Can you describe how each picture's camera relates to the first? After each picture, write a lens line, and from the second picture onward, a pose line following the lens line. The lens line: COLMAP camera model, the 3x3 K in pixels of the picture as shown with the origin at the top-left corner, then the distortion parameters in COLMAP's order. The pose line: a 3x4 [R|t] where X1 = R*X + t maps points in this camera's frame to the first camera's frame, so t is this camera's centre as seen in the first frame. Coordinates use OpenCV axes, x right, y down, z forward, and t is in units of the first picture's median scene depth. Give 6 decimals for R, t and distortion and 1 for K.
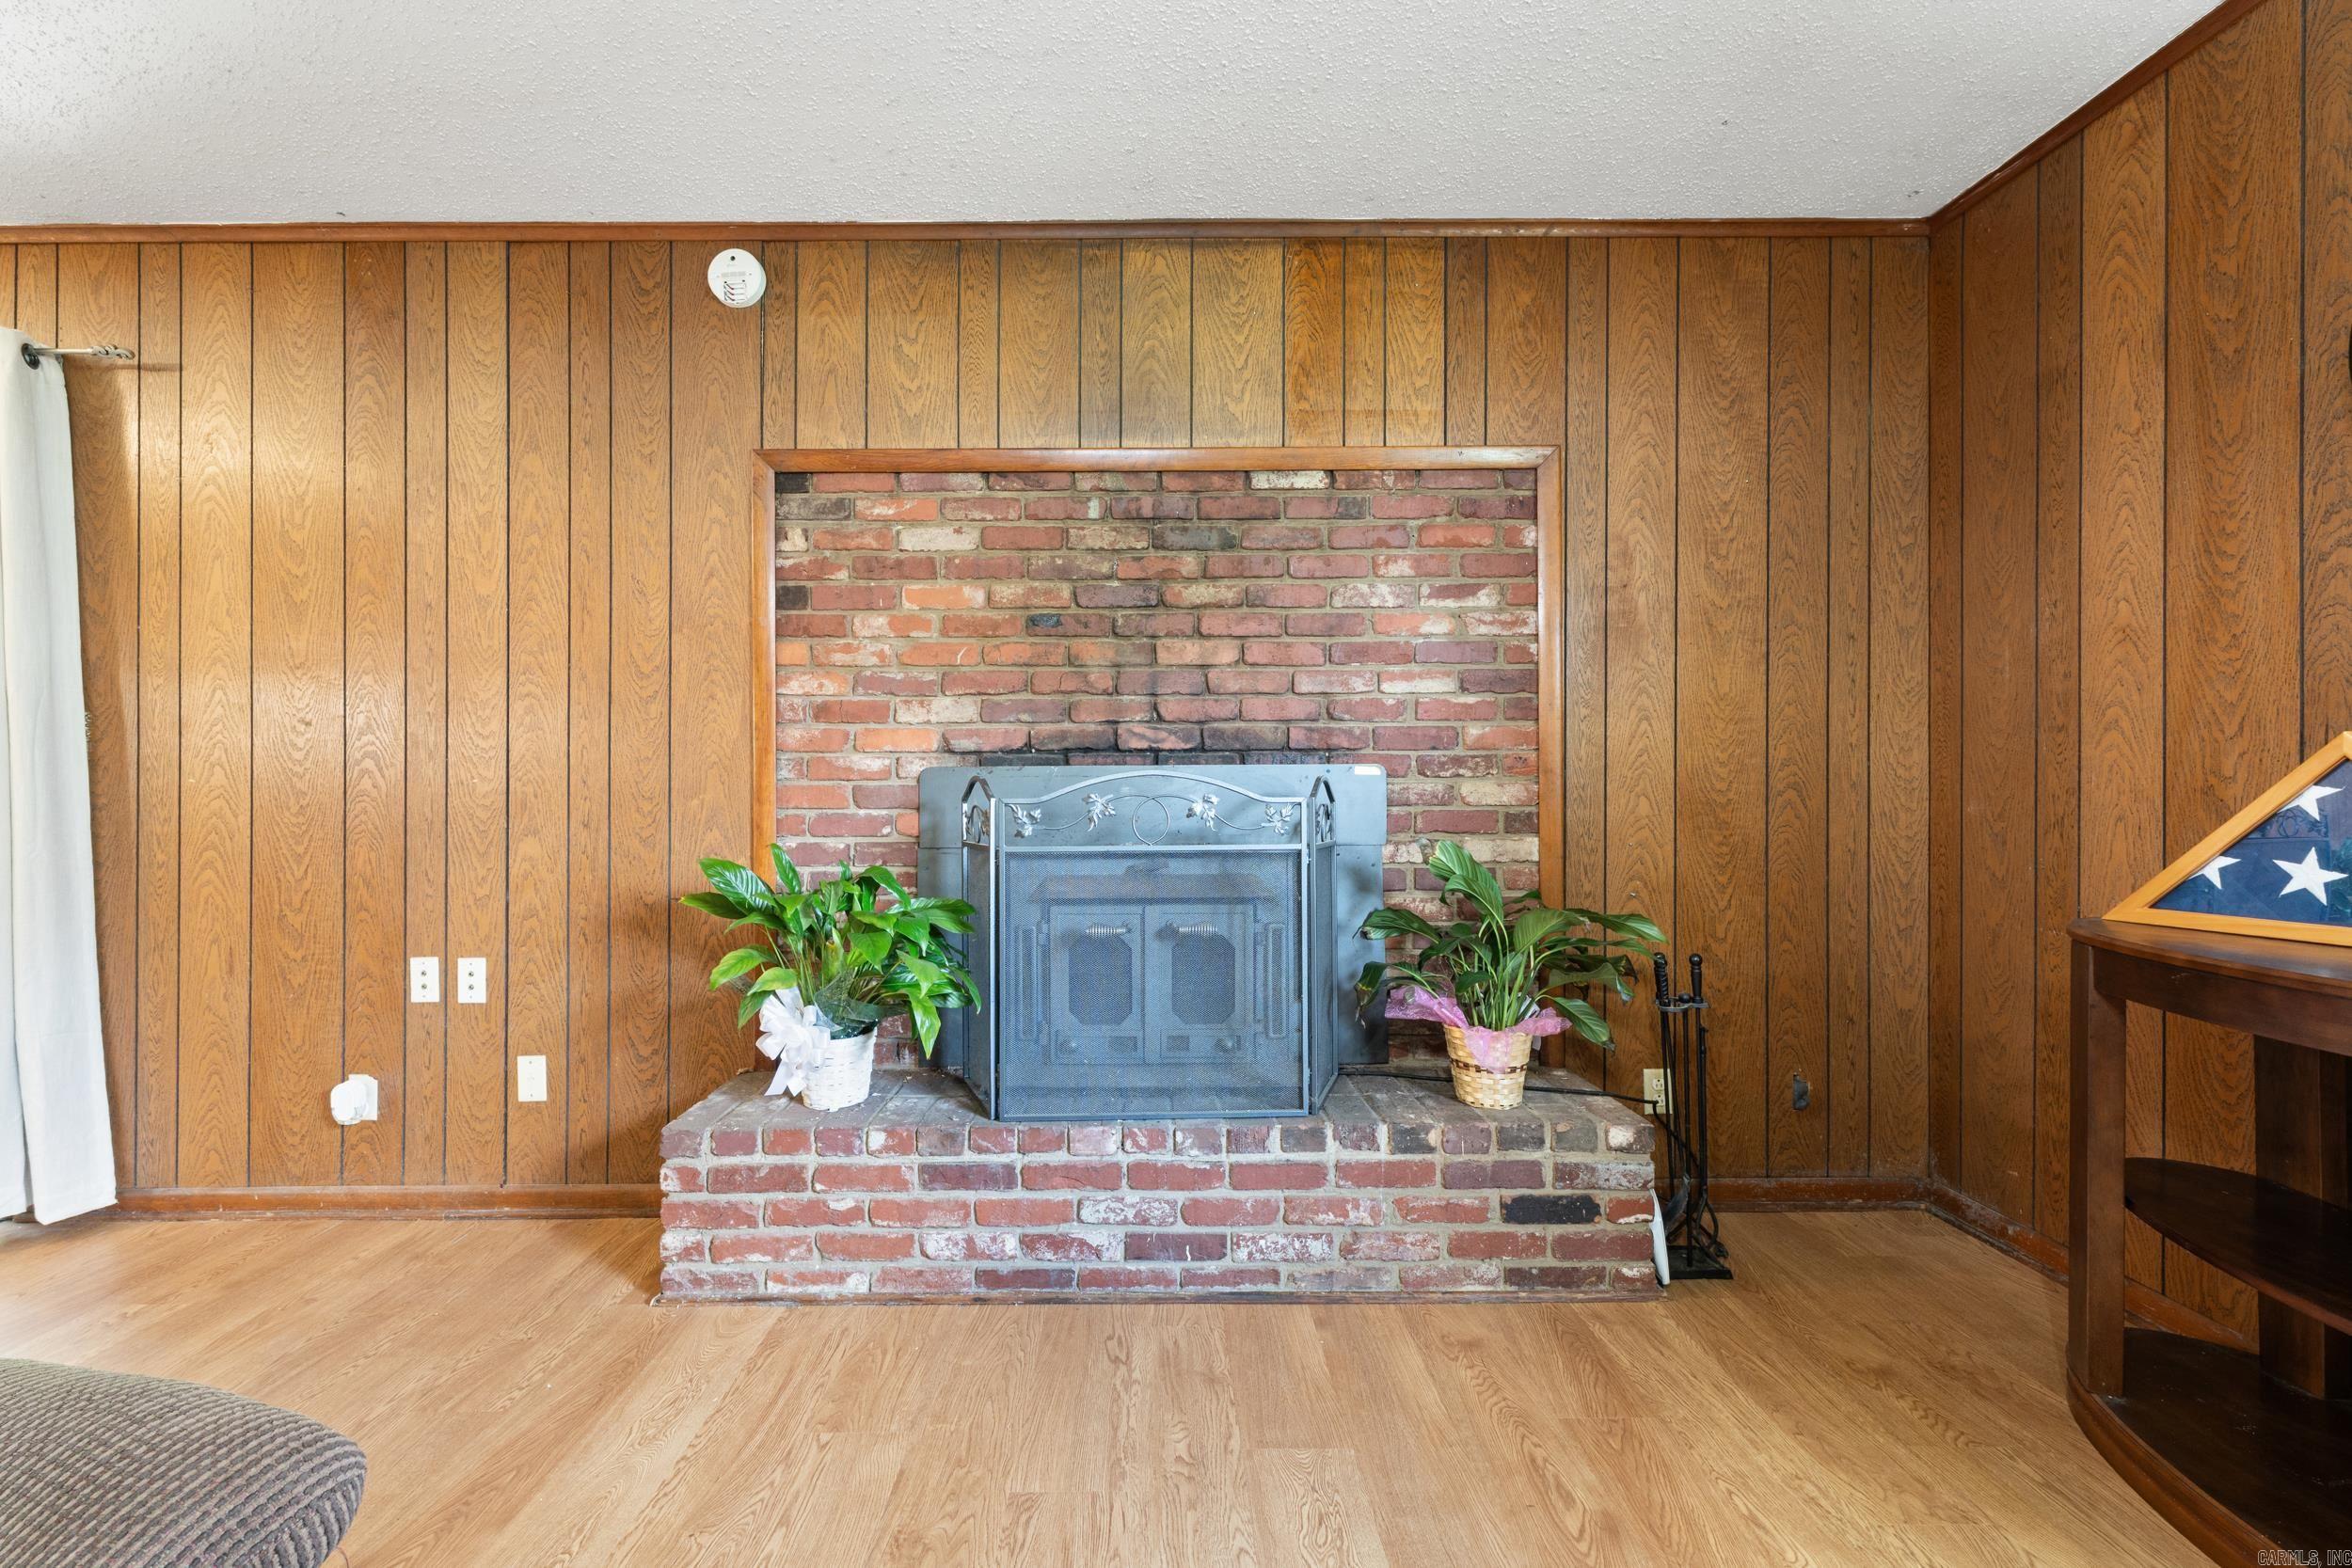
lens RADIAL K [[997.9, 0, 1152.3], [0, 997.9, 784.0], [0, 0, 1]] dist [0.006826, -0.001622]
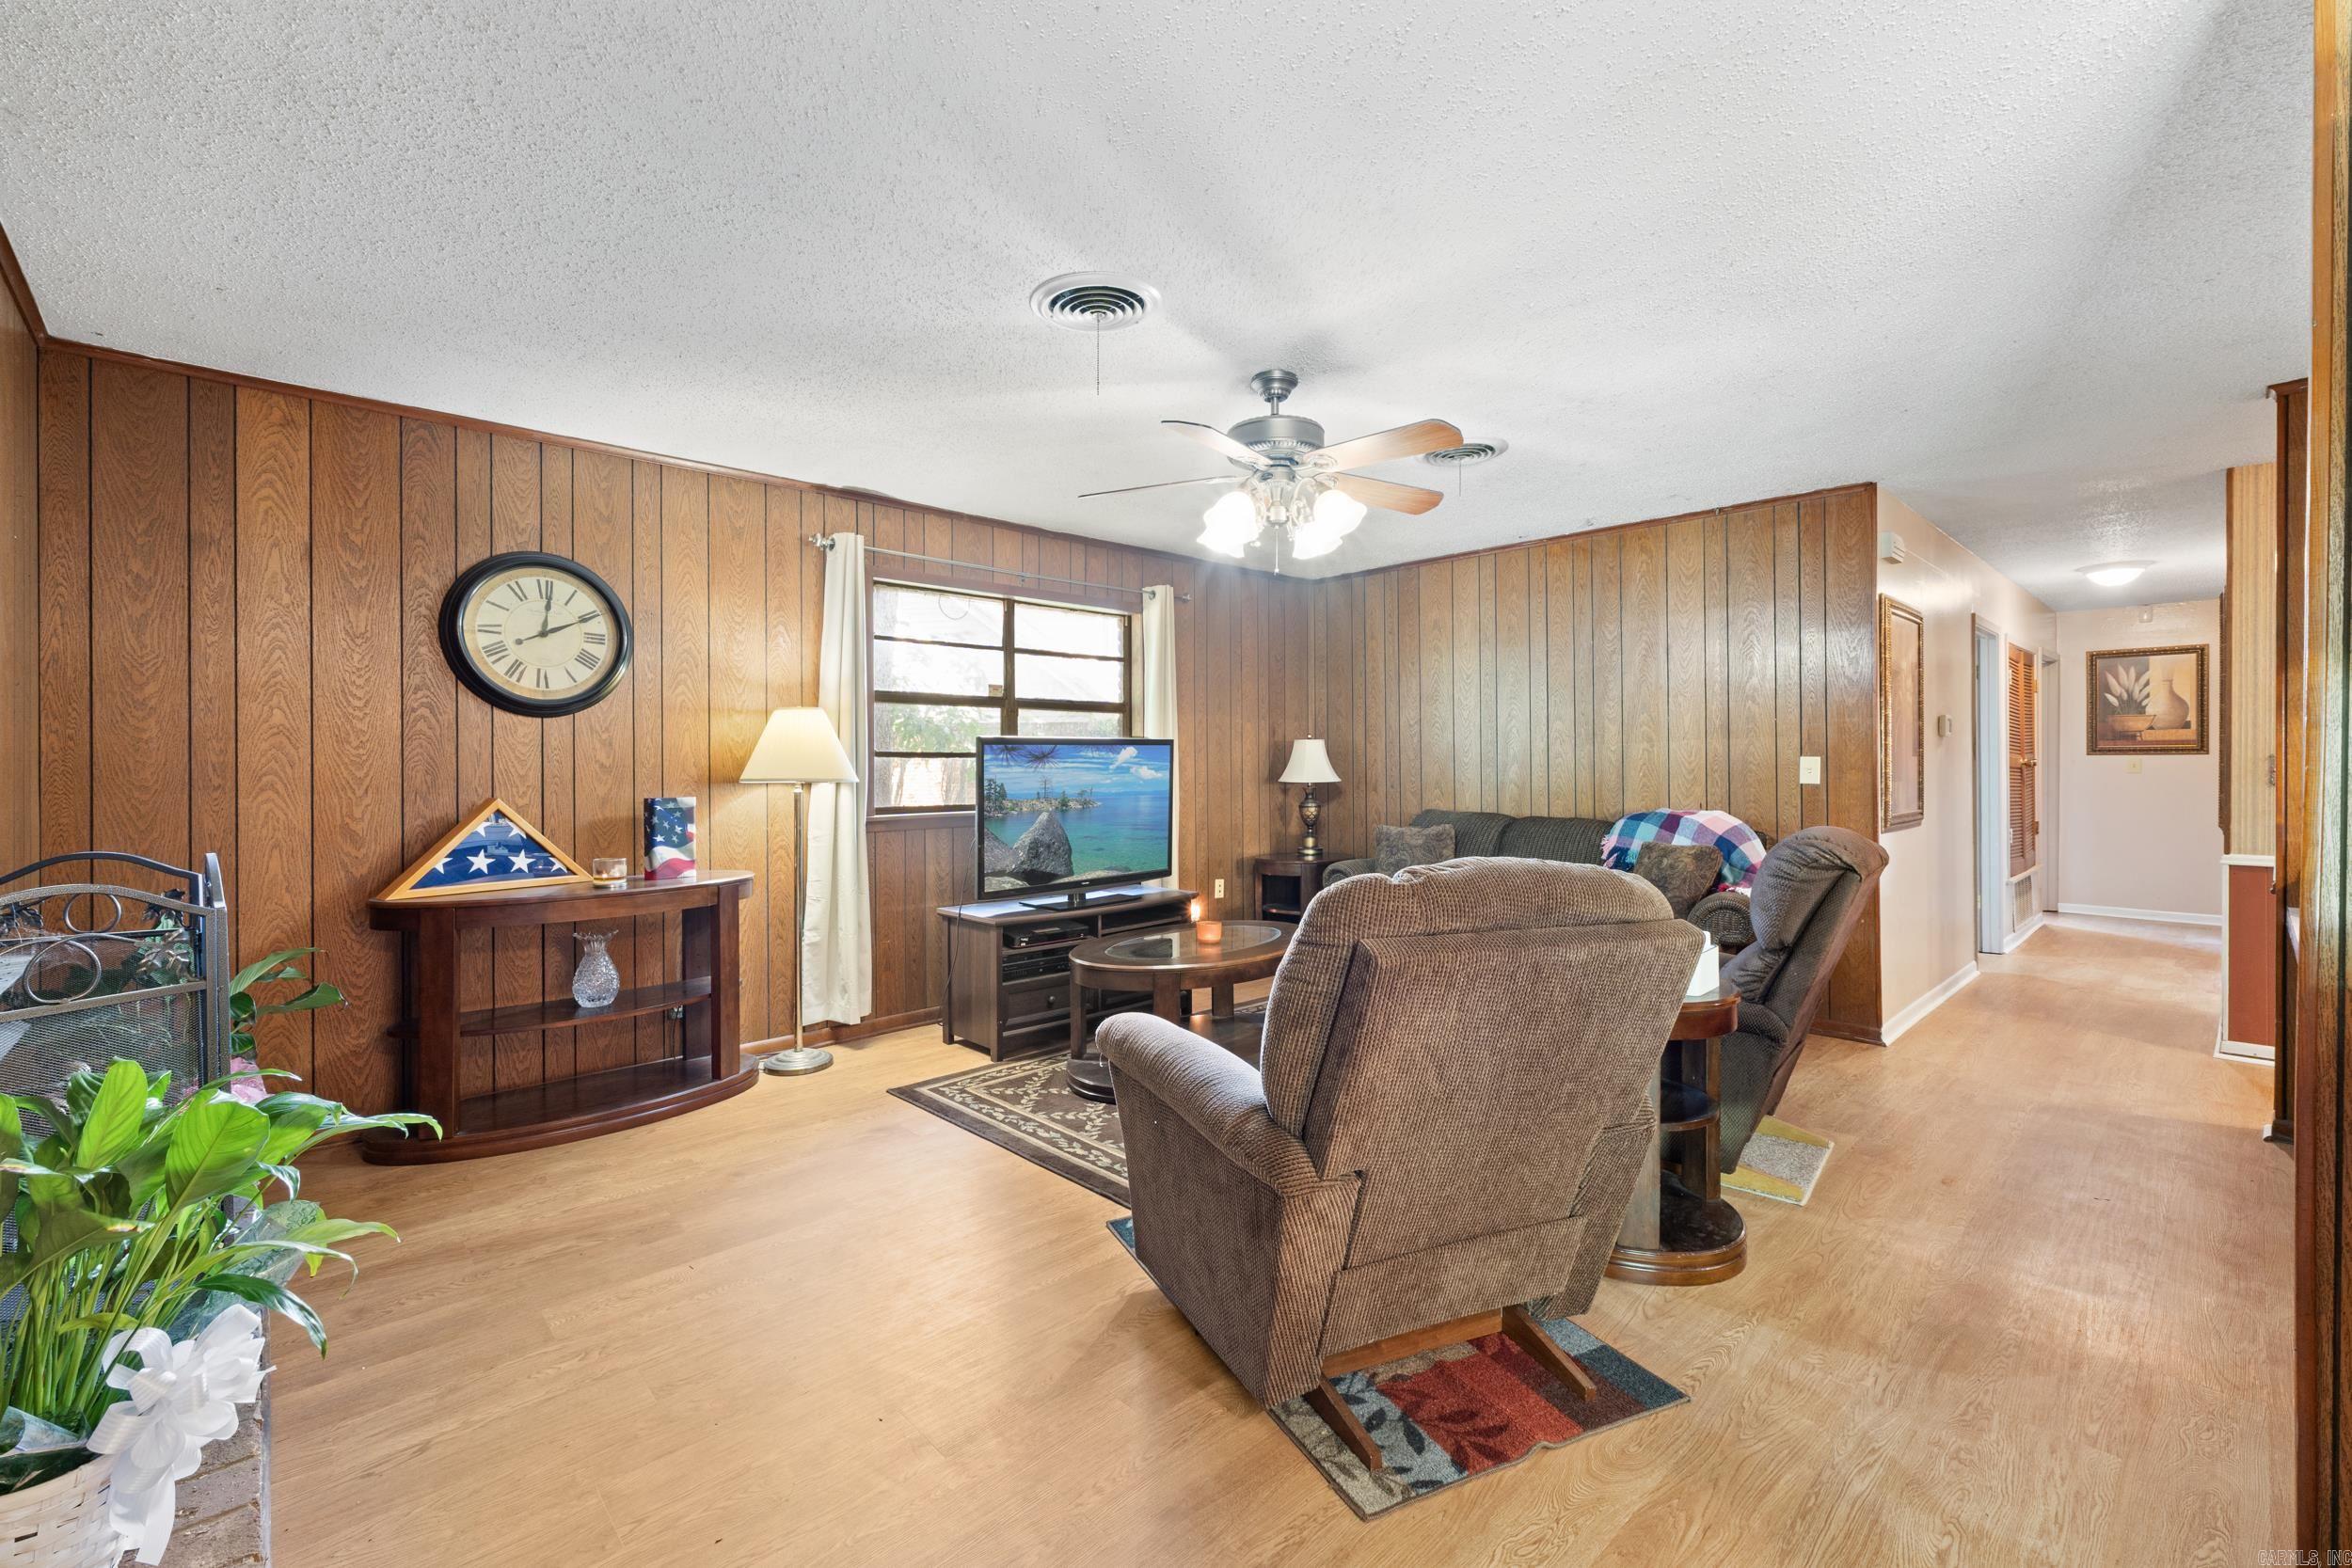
lens RADIAL K [[997.9, 0, 1174.0], [0, 997.9, 768.9], [0, 0, 1]] dist [0.006826, -0.001622]
pose [[-0.678113, 0.002247, 0.734955, -0.937580], [0.001746, 0.999997, -0.001446, -0.067380], [-0.734956, 0.000302, -0.678115, 0.836935]]
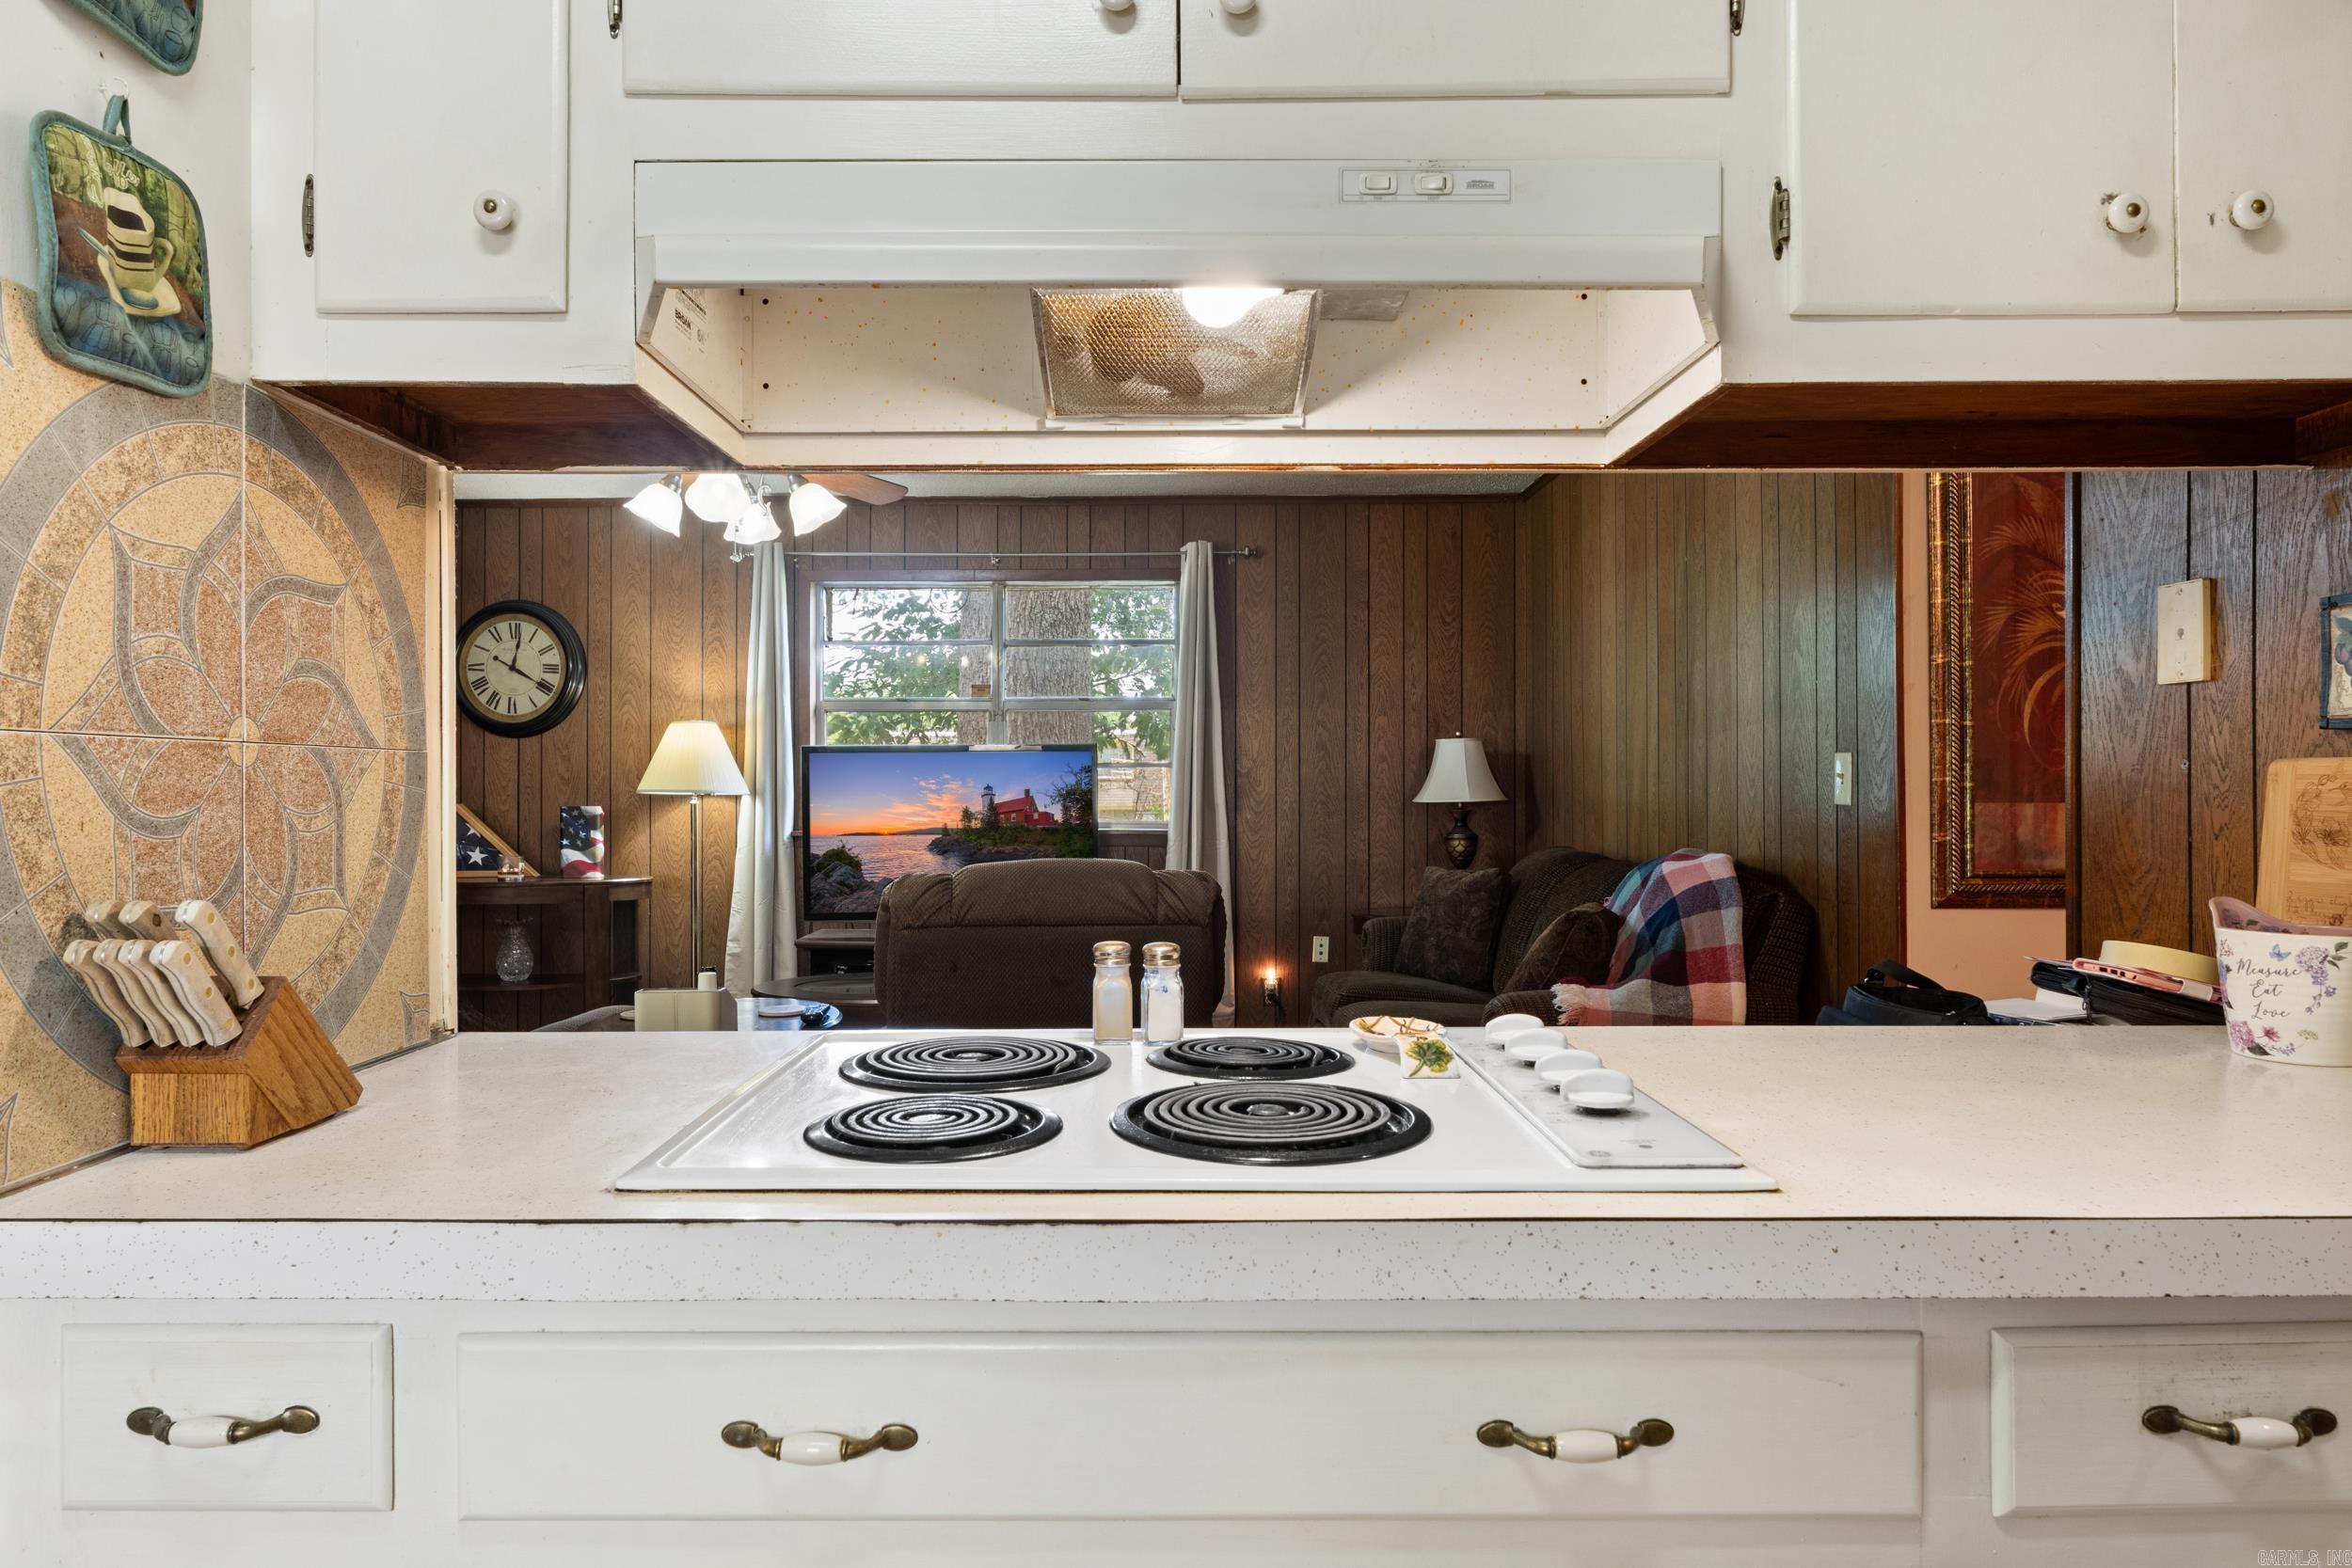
lens RADIAL K [[1427.5, 0, 1159.2], [0, 1427.5, 795.8], [0, 0, 1]] dist [-0.019404, -0.002814]
pose [[0.004563, -0.000627, 0.999989, -1.724482], [-0.002221, 0.999997, 0.000638, -0.048763], [-0.999987, -0.002224, 0.004562, -0.623650]]
